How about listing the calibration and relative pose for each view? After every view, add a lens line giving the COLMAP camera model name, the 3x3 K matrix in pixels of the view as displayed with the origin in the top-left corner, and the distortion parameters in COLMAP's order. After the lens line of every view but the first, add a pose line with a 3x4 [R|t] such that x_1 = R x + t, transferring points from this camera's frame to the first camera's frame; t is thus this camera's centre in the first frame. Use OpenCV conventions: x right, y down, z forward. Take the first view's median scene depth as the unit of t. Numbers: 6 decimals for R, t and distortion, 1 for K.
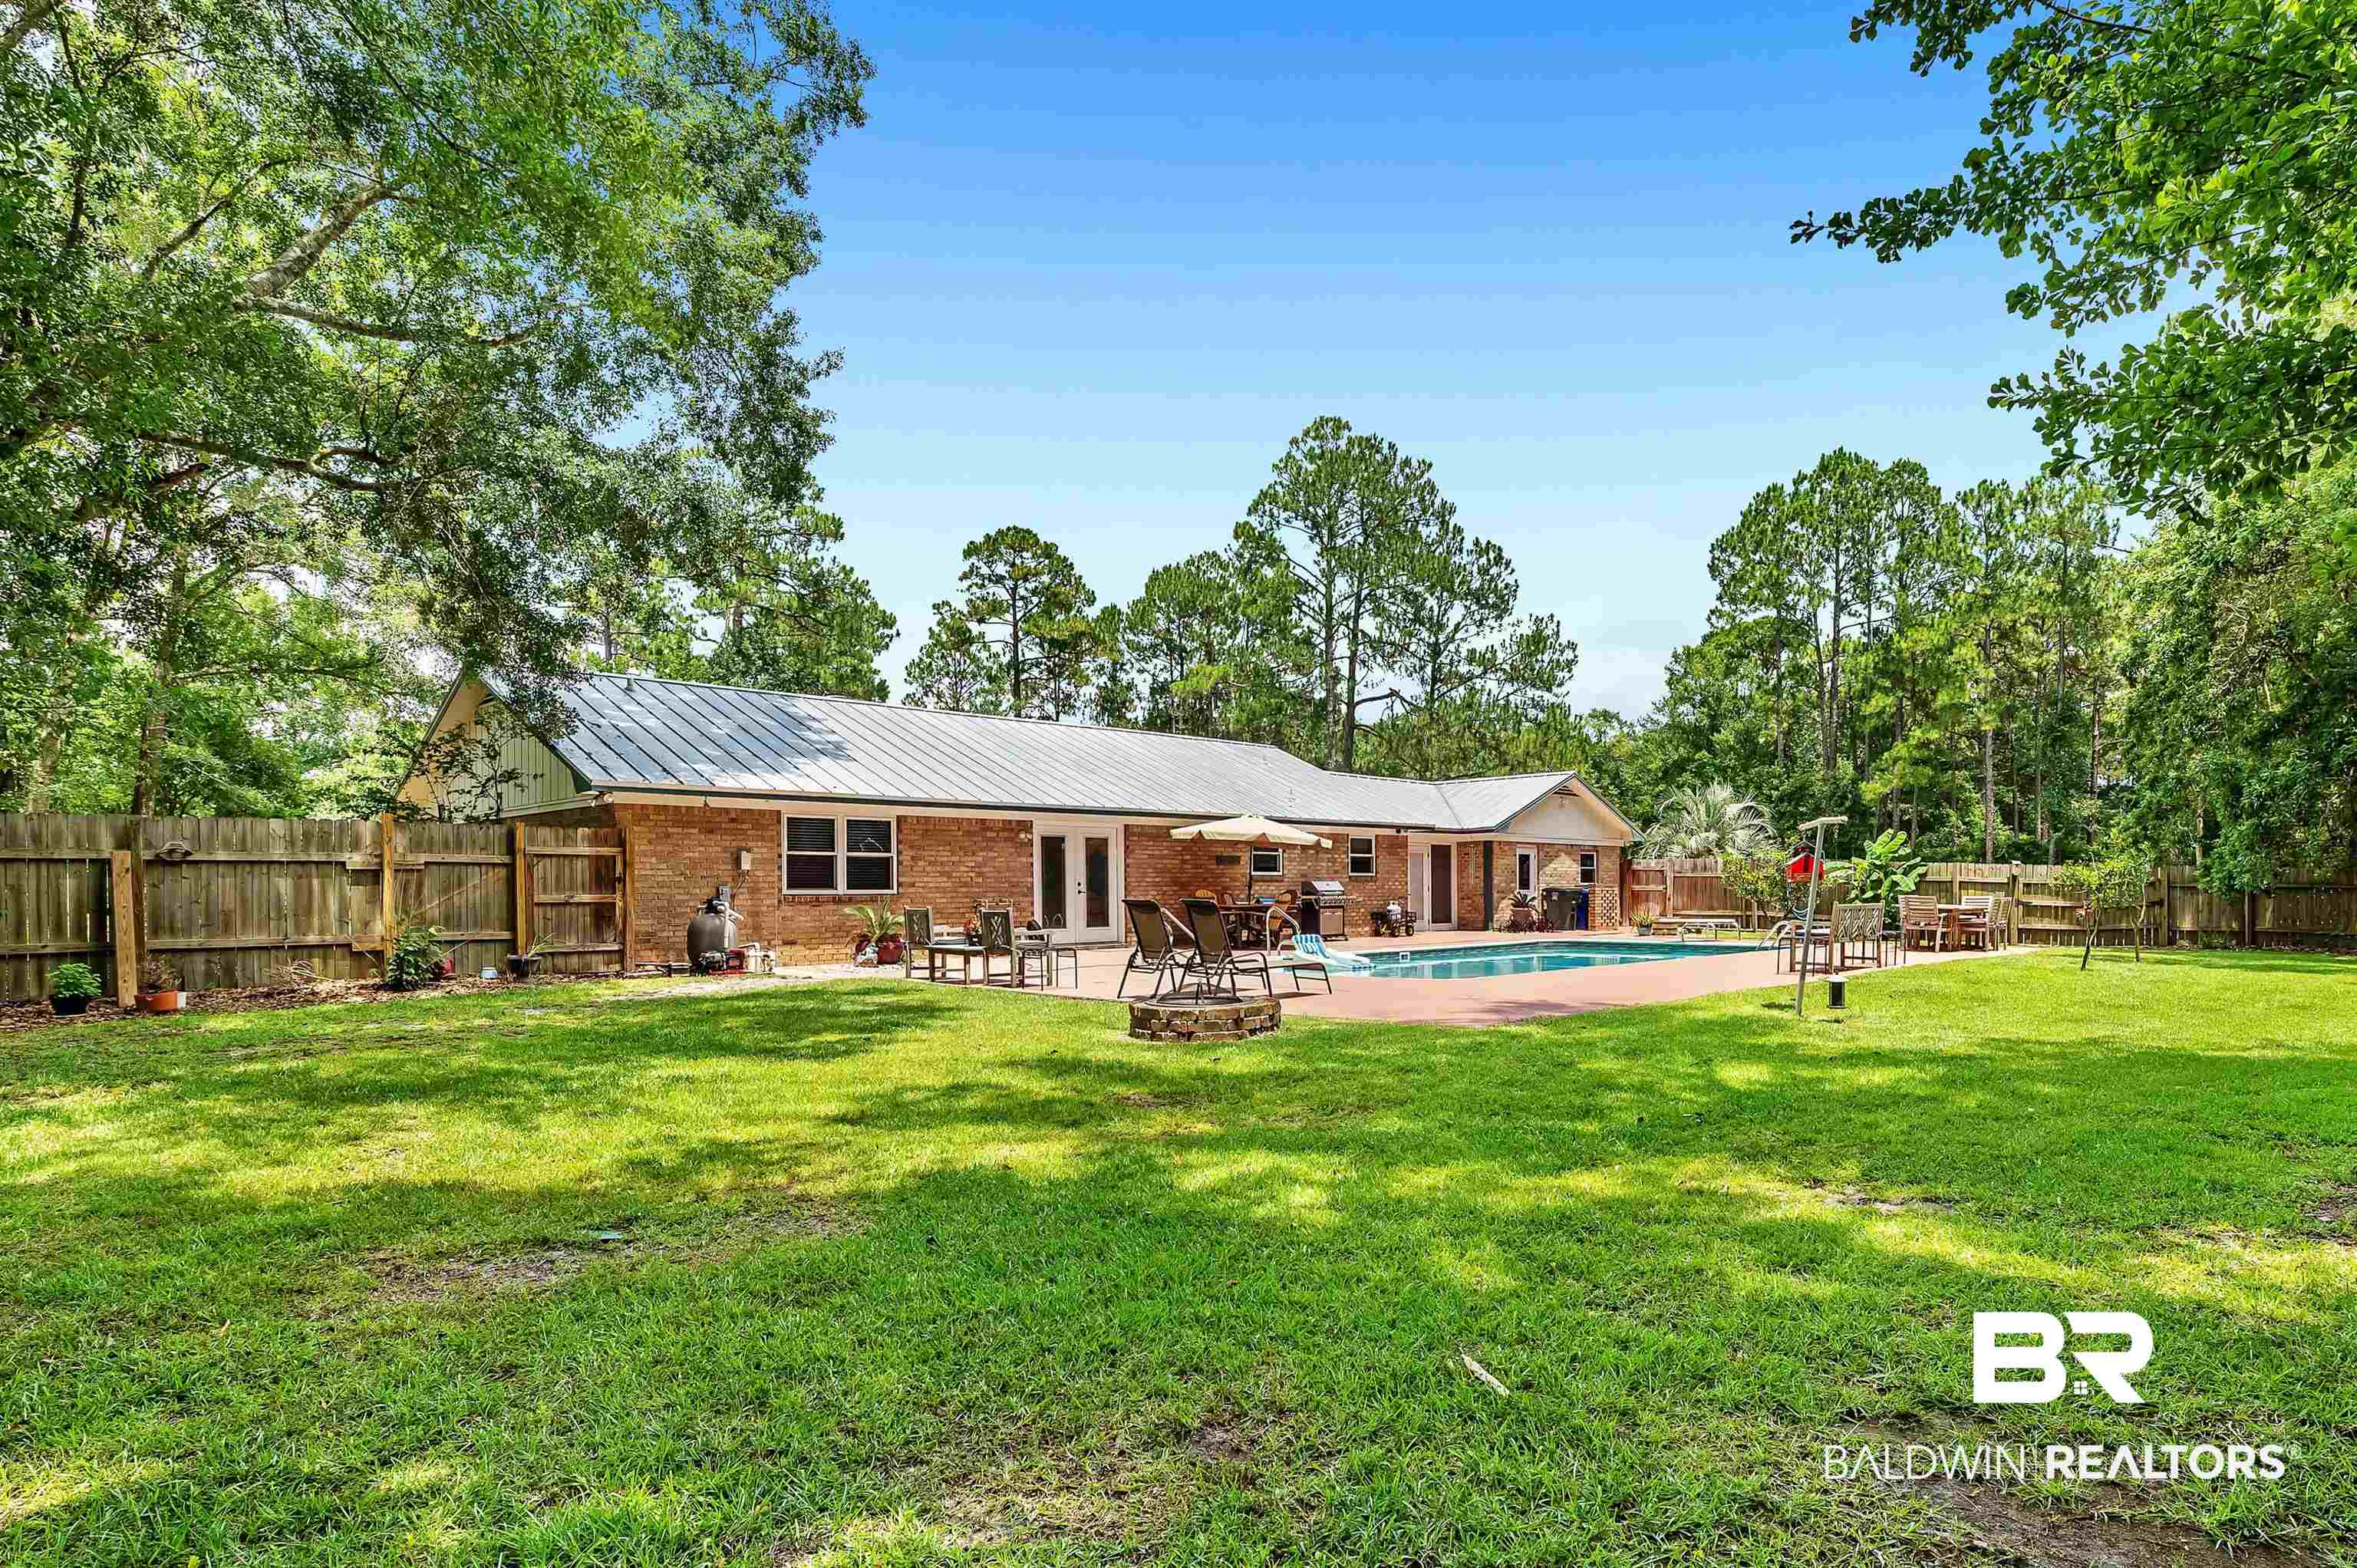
lens RADIAL K [[1310.4, 0, 1321.9], [0, 1310.4, 910.1], [0, 0, 1]] dist [-0.001295, -0.000105]
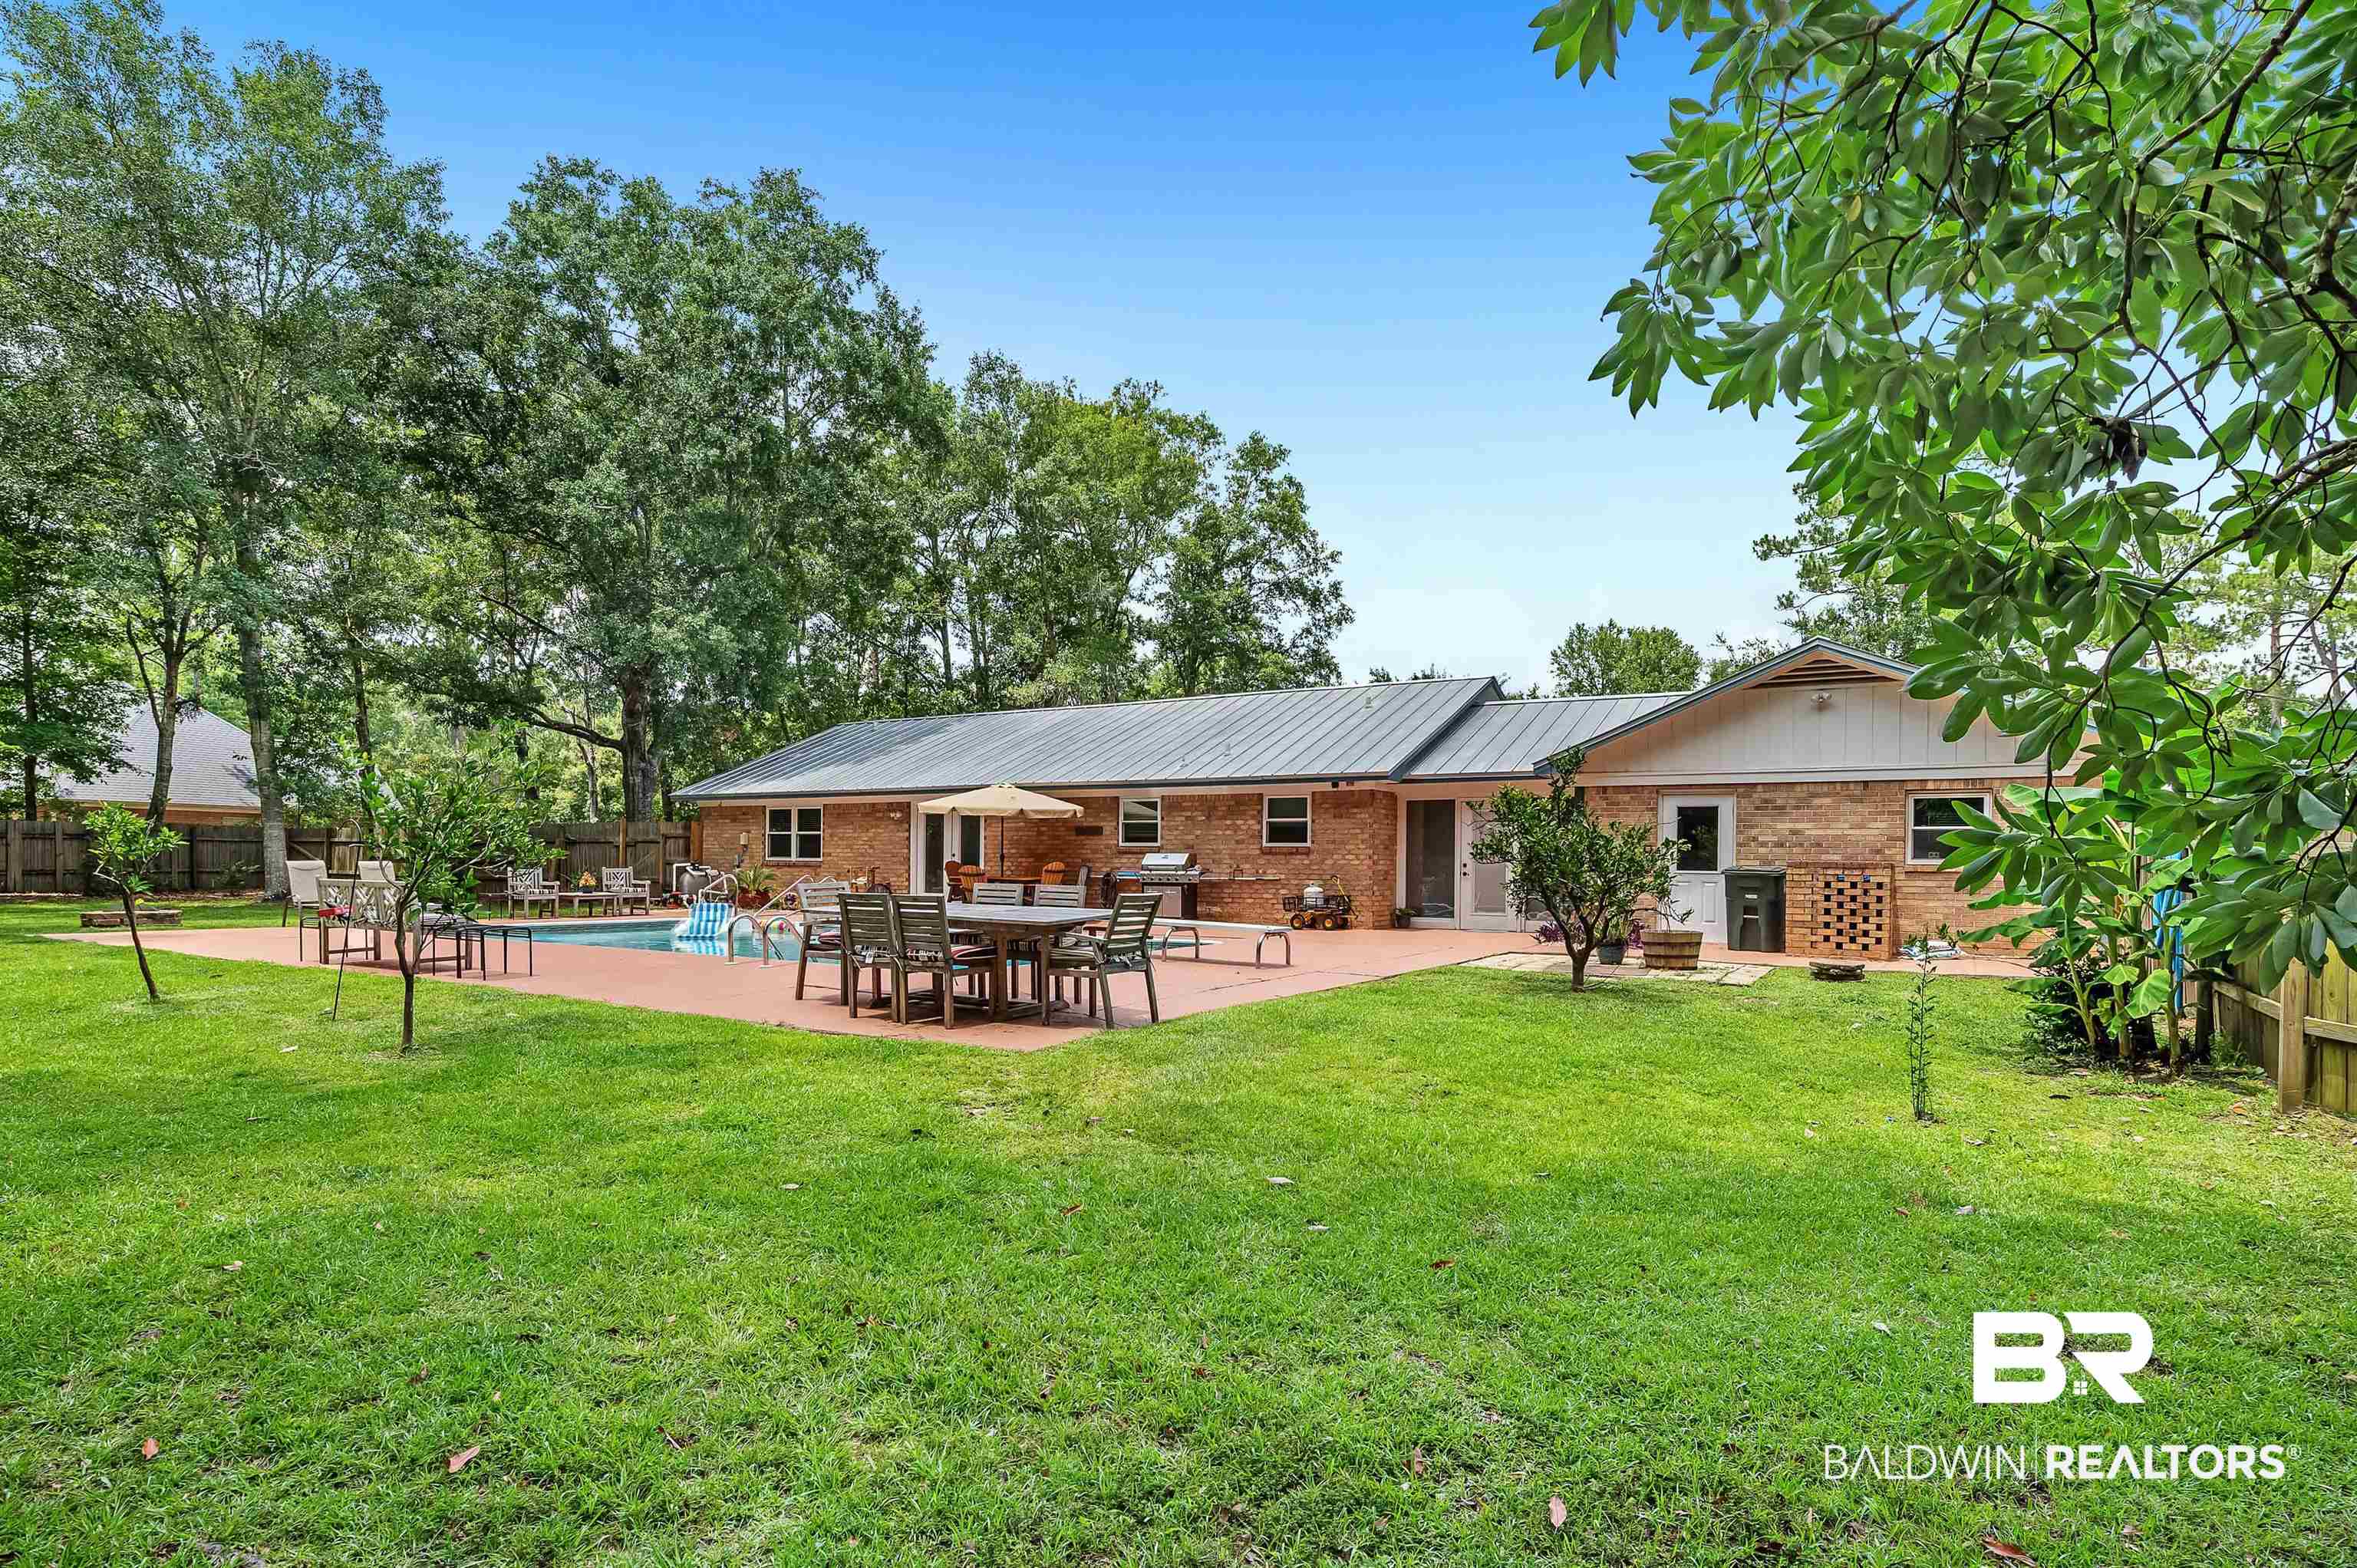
lens RADIAL K [[1254.8, 0, 1179.0], [0, 1254.8, 834.7], [0, 0, 1]] dist [-0.003765, -0.000186]
pose [[0.172072, -0.016049, -0.984954, 0.322068], [-0.027574, 0.999397, -0.021101, -0.007027], [0.984698, 0.030790, 0.171526, 0.354542]]
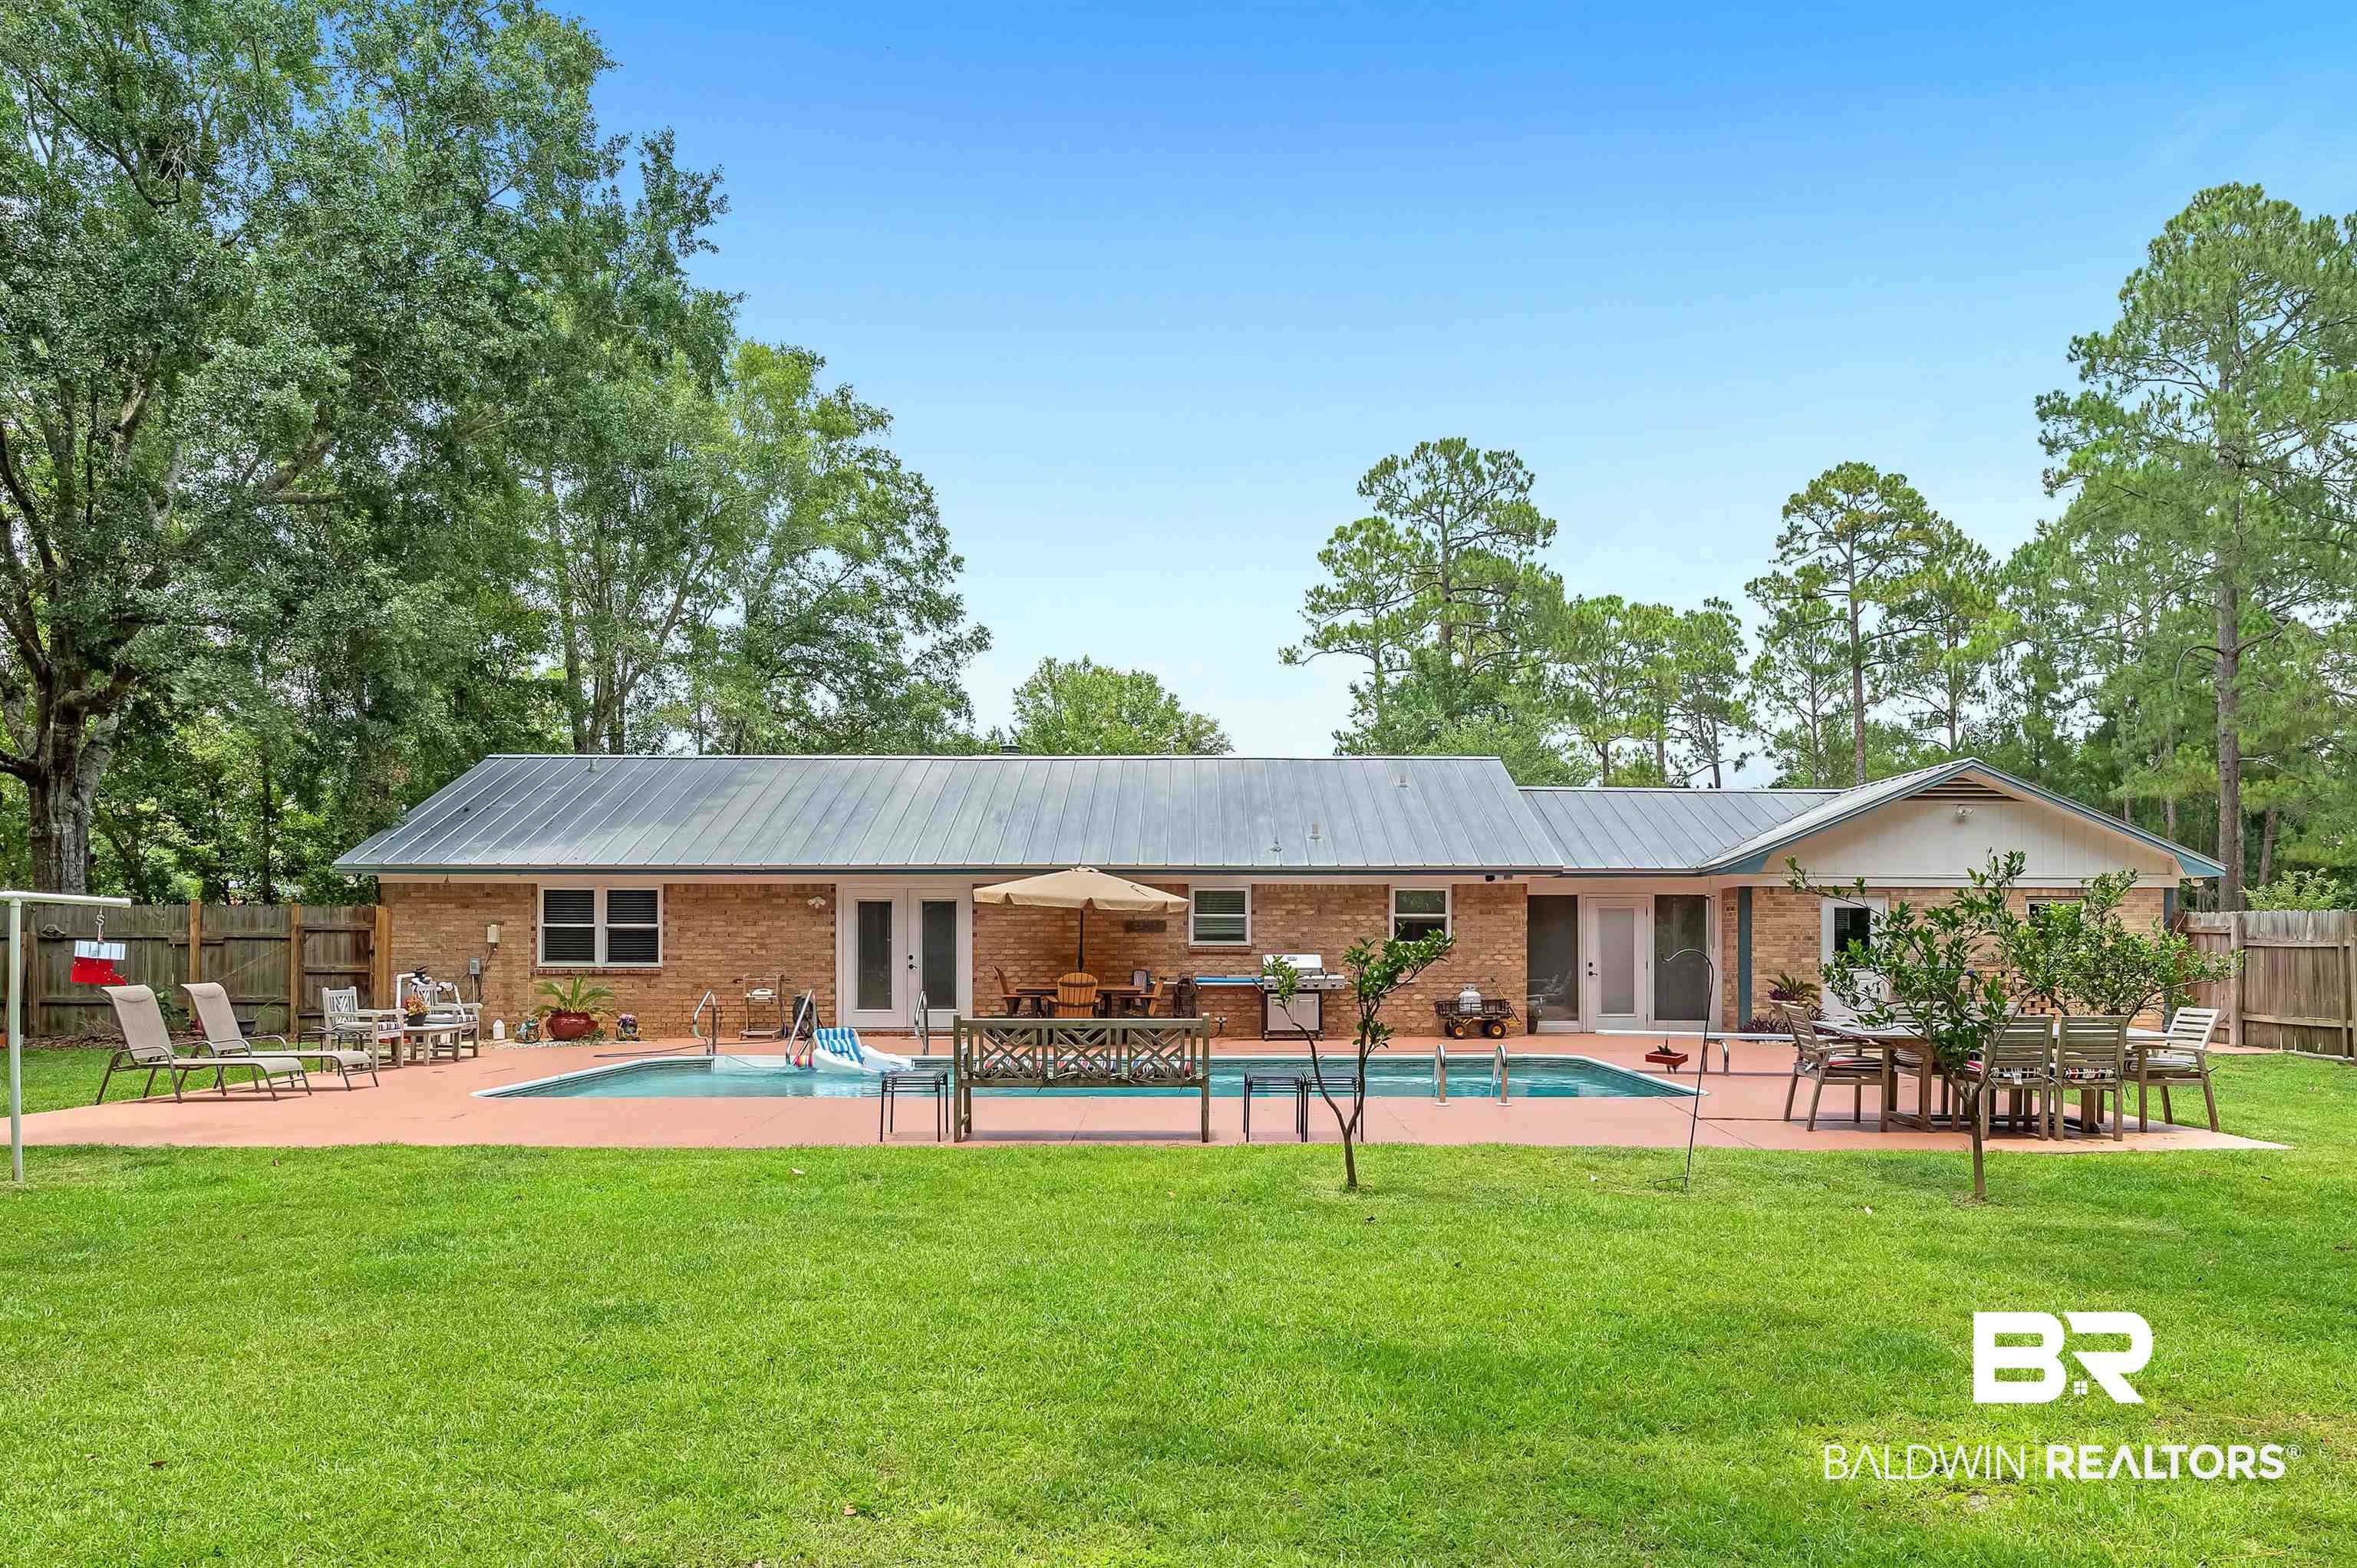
lens RADIAL K [[1620.1, 0, 1230.4], [0, 1620.1, 940.1], [0, 0, 1]] dist [-0.003912, -0.000969]
pose [[0.681259, 0.003310, -0.732035, 0.250863], [-0.016806, 0.999797, -0.011120, -0.007991], [0.731849, 0.019878, 0.681177, 0.156669]]
